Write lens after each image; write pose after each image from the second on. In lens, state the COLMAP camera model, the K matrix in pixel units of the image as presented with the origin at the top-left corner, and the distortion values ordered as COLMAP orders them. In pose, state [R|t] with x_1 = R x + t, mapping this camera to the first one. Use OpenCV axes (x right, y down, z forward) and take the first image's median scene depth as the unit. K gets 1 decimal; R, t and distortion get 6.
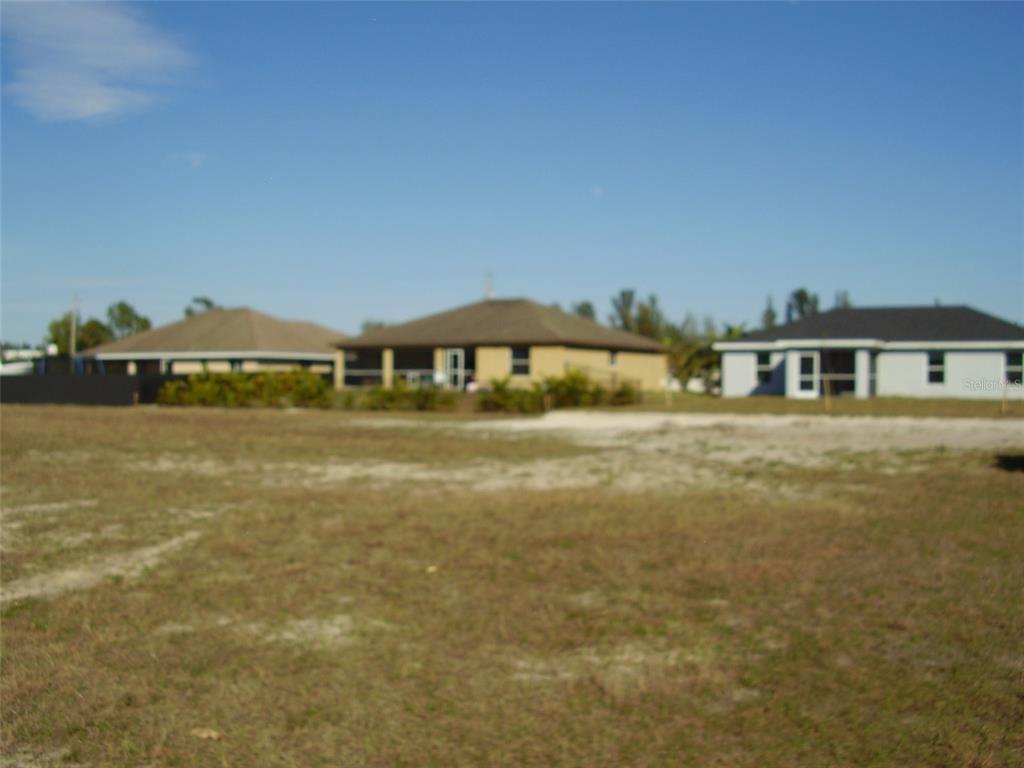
lens RADIAL K [[1212.4, 0, 505.7], [0, 1212.4, 386.3], [0, 0, 1]] dist [-0.112118, 0.000000]
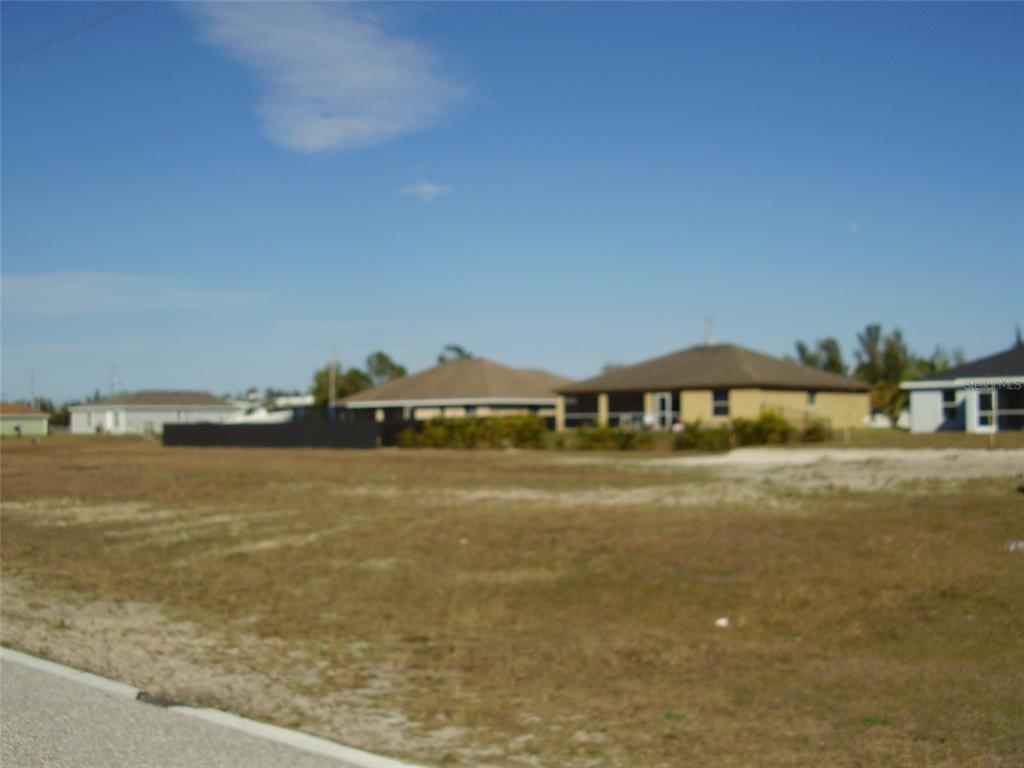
lens RADIAL K [[1212.4, 0, 510.6], [0, 1212.4, 388.0], [0, 0, 1]] dist [-0.112118, 0.000000]
pose [[0.978031, -0.021833, -0.207314, 0.052724], [0.015357, 0.999344, -0.032793, -0.001587], [0.207894, 0.028889, 0.977725, -0.098428]]
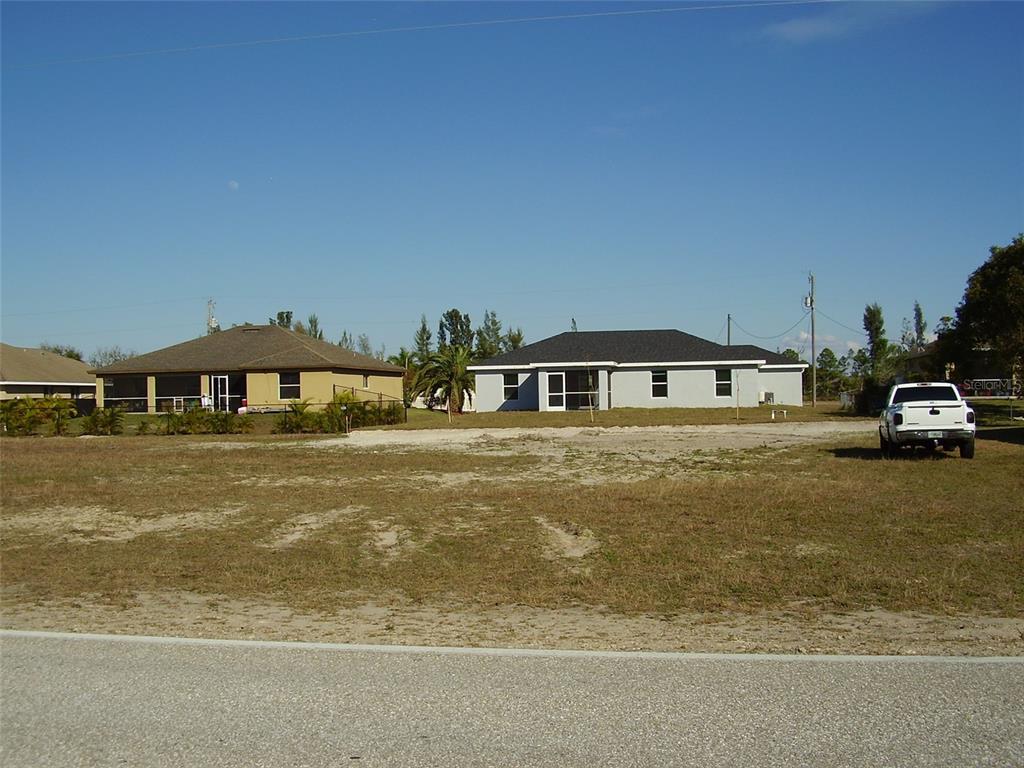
lens RADIAL K [[1212.4, 0, 509.3], [0, 1212.4, 378.2], [0, 0, 1]] dist [-0.112118, 0.000000]
pose [[0.946706, -0.019667, 0.321497, -0.148377], [0.026249, 0.999525, -0.016150, -0.004358], [-0.321026, 0.023728, 0.946773, -0.080395]]
